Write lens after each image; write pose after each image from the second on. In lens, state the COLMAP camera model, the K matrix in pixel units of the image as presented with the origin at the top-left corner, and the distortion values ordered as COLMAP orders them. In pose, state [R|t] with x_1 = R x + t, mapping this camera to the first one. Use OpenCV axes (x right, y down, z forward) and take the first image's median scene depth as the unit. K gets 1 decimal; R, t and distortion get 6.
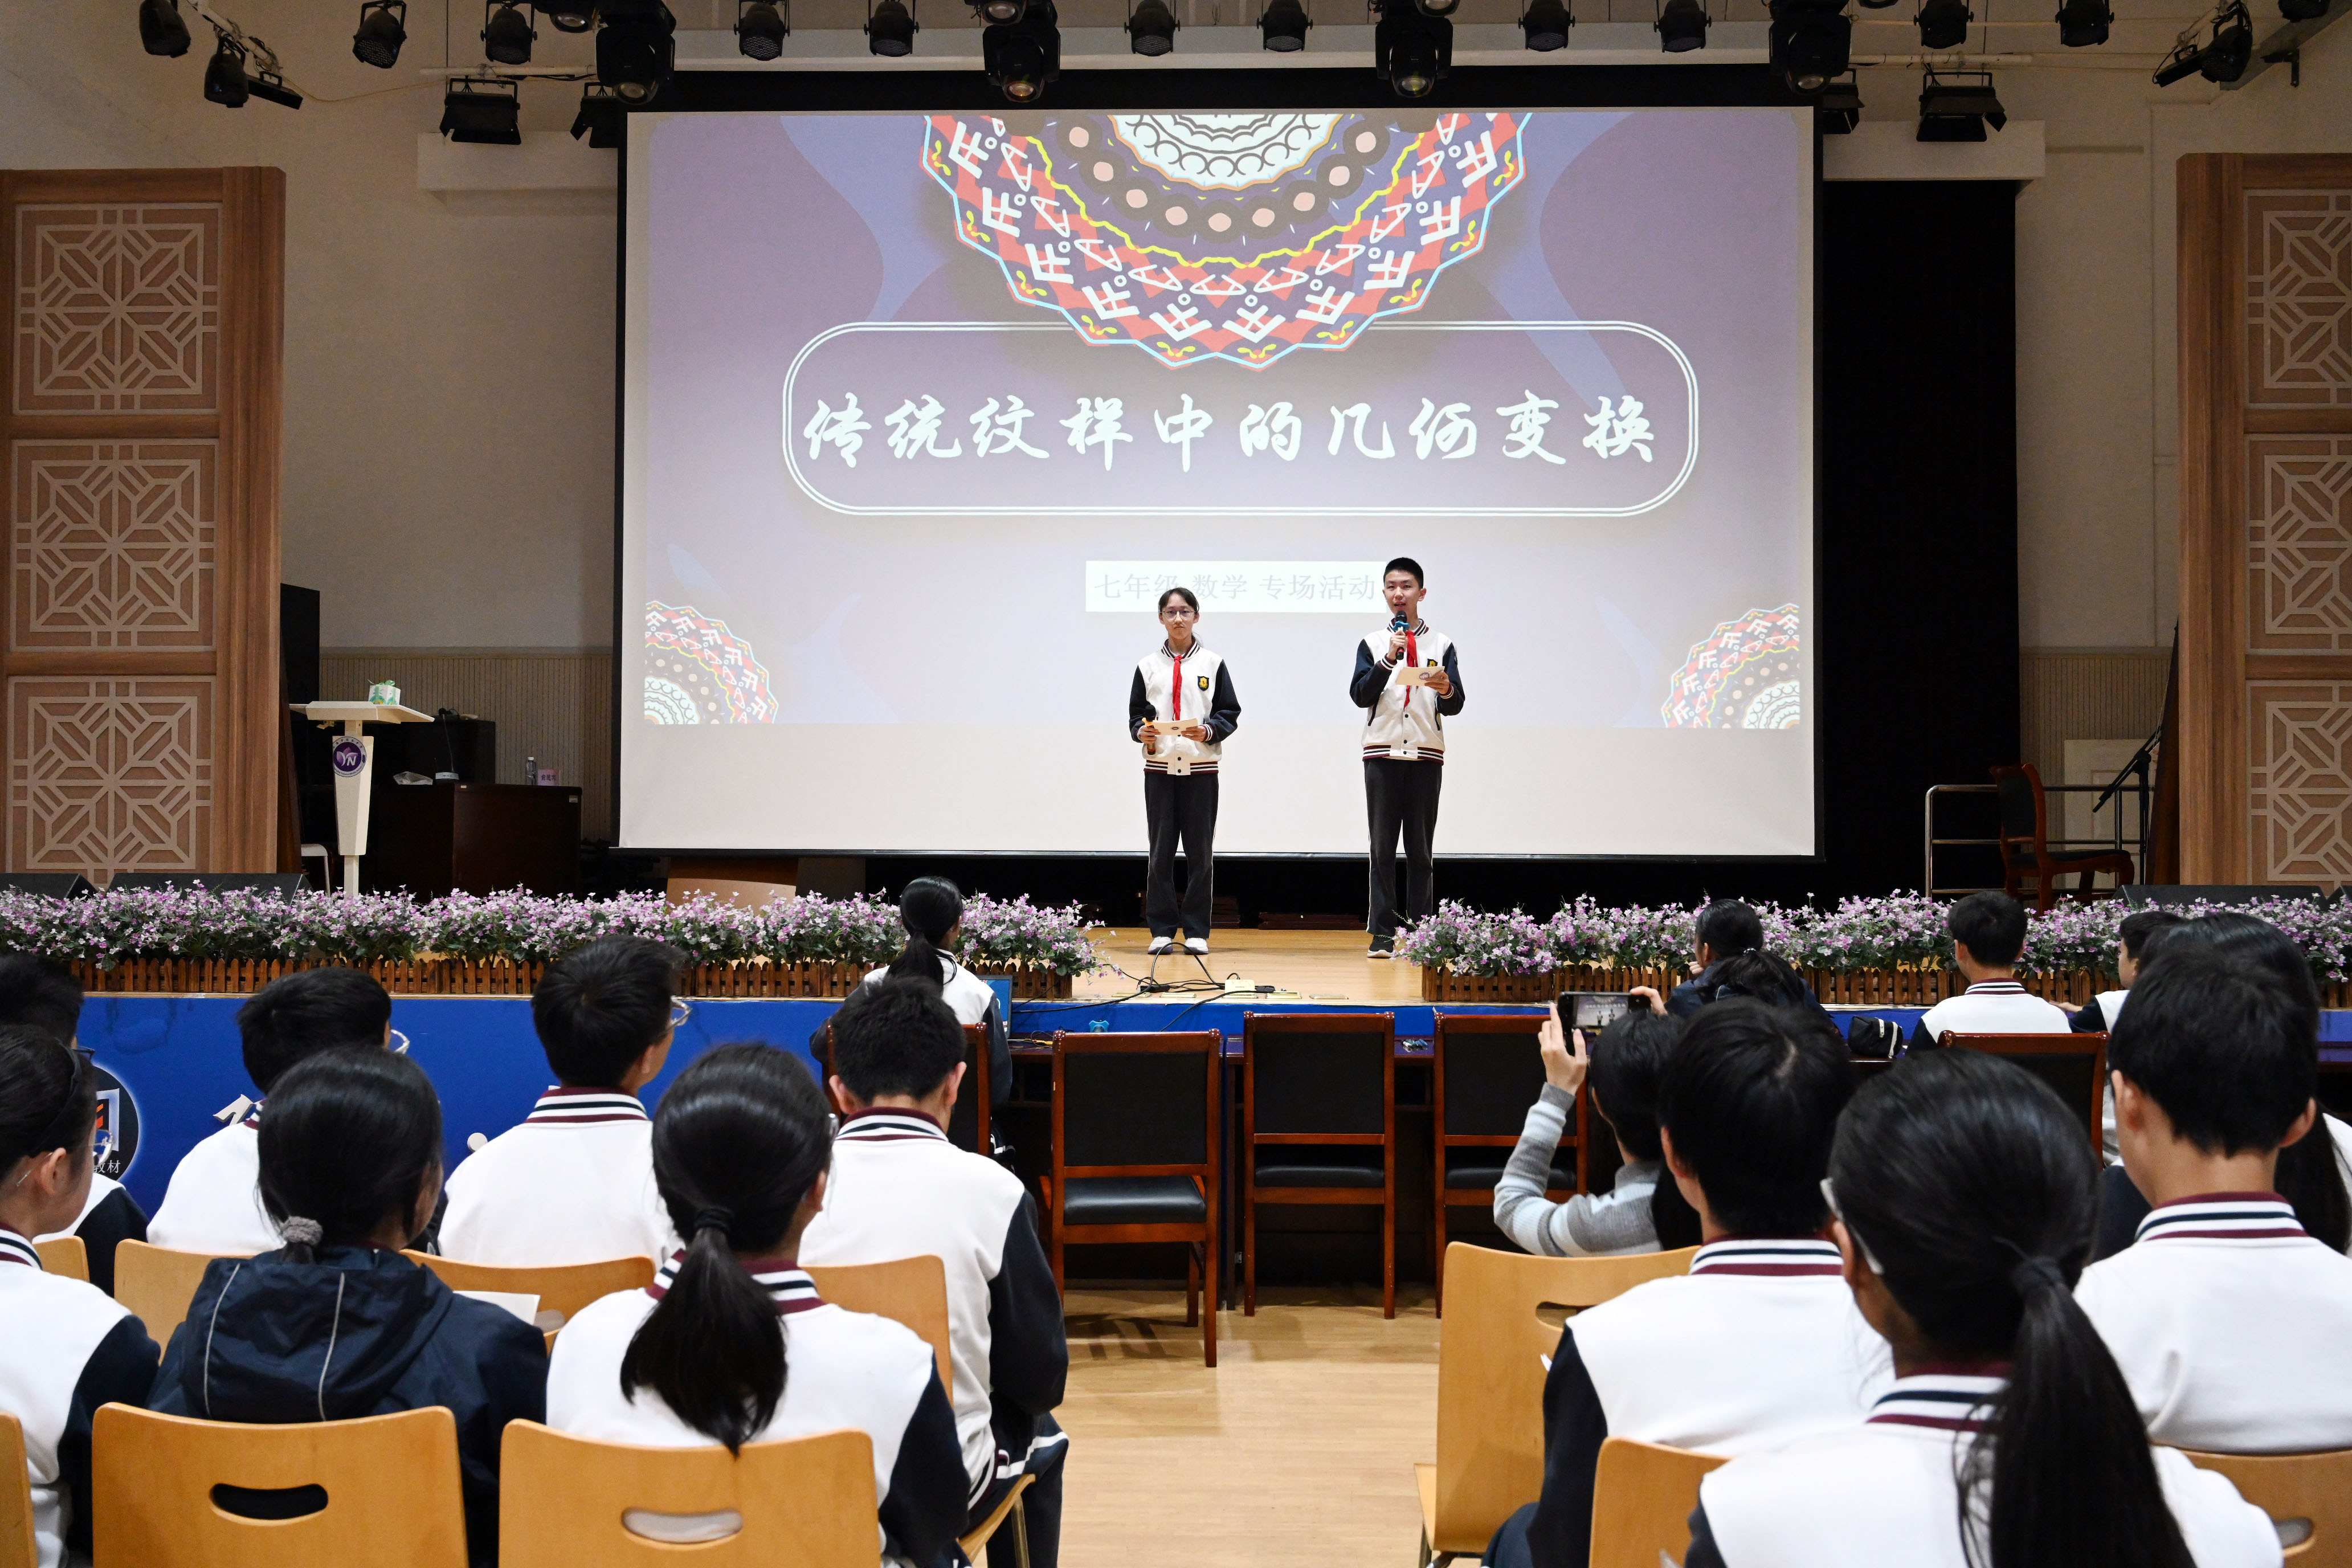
lens RADIAL K [[2117.2, 0, 1176.0], [0, 2117.2, 784.0], [0, 0, 1]] dist [0.004907, 0.000308]
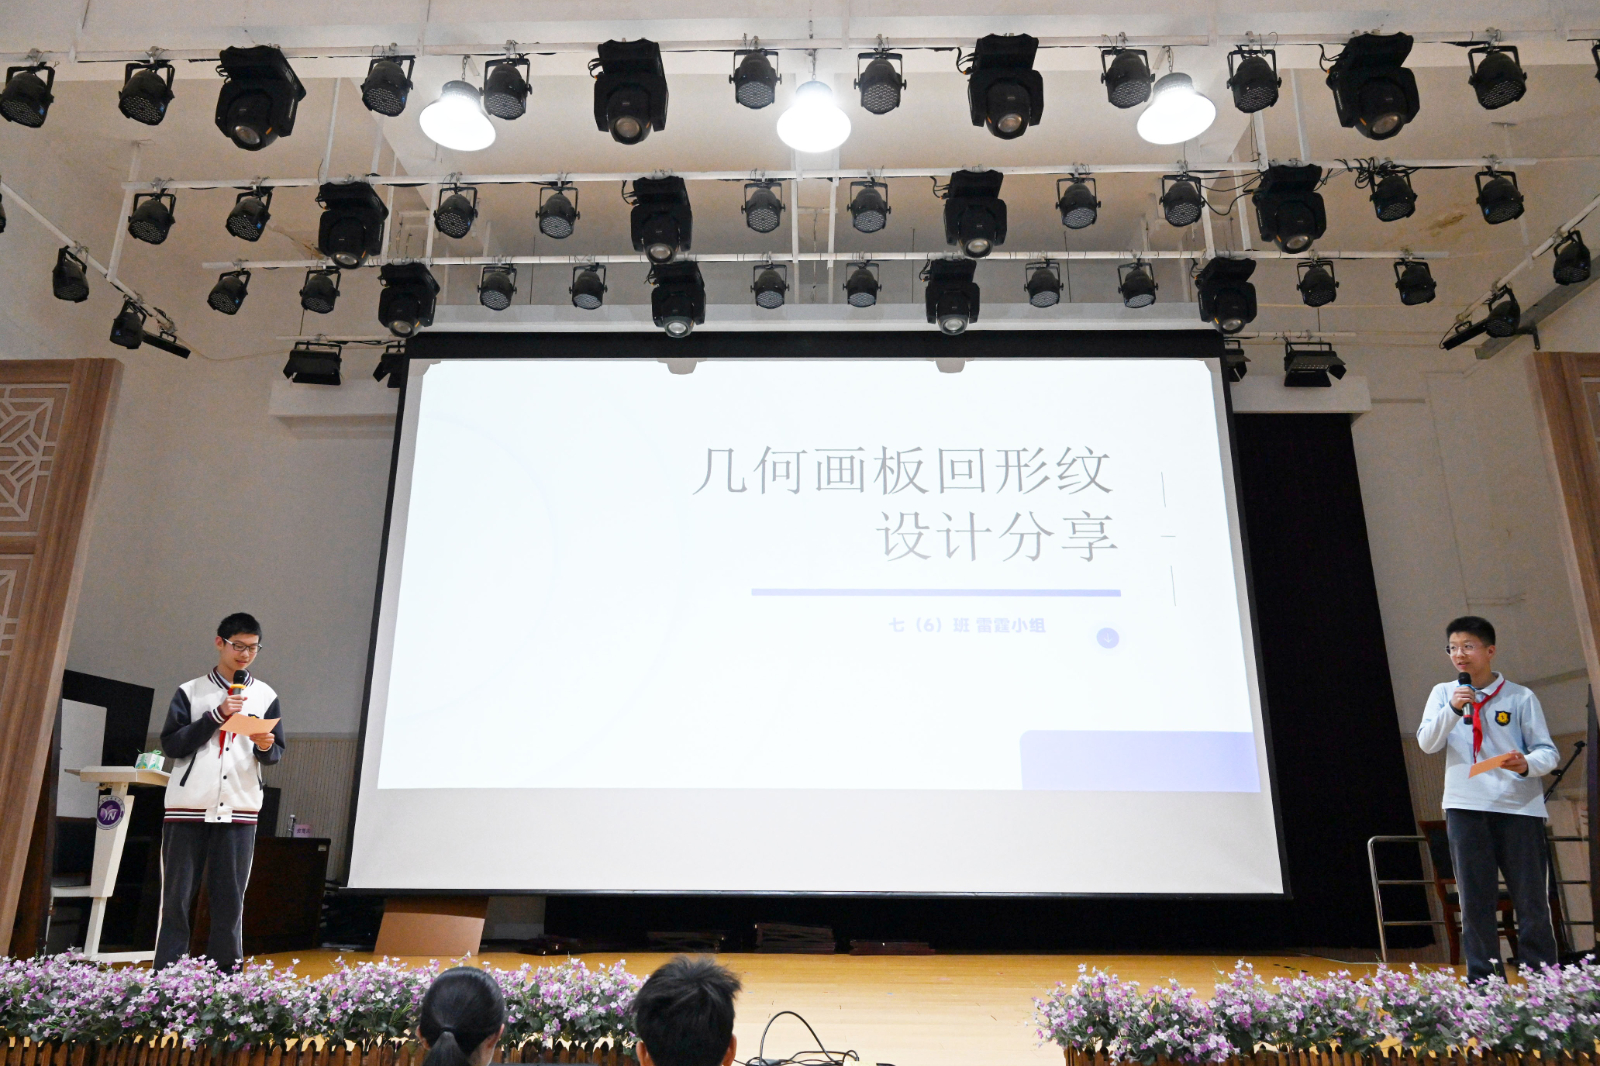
lens RADIAL K [[1093.1, 0, 800.0], [0, 1093.1, 533.0], [0, 0, 1]] dist [0.001951, -0.000653]
pose [[0.999853, 0.004364, 0.016566, -0.002562], [0.000244, 0.963276, -0.268514, 0.001282], [-0.017129, 0.268479, 0.963133, 0.354530]]
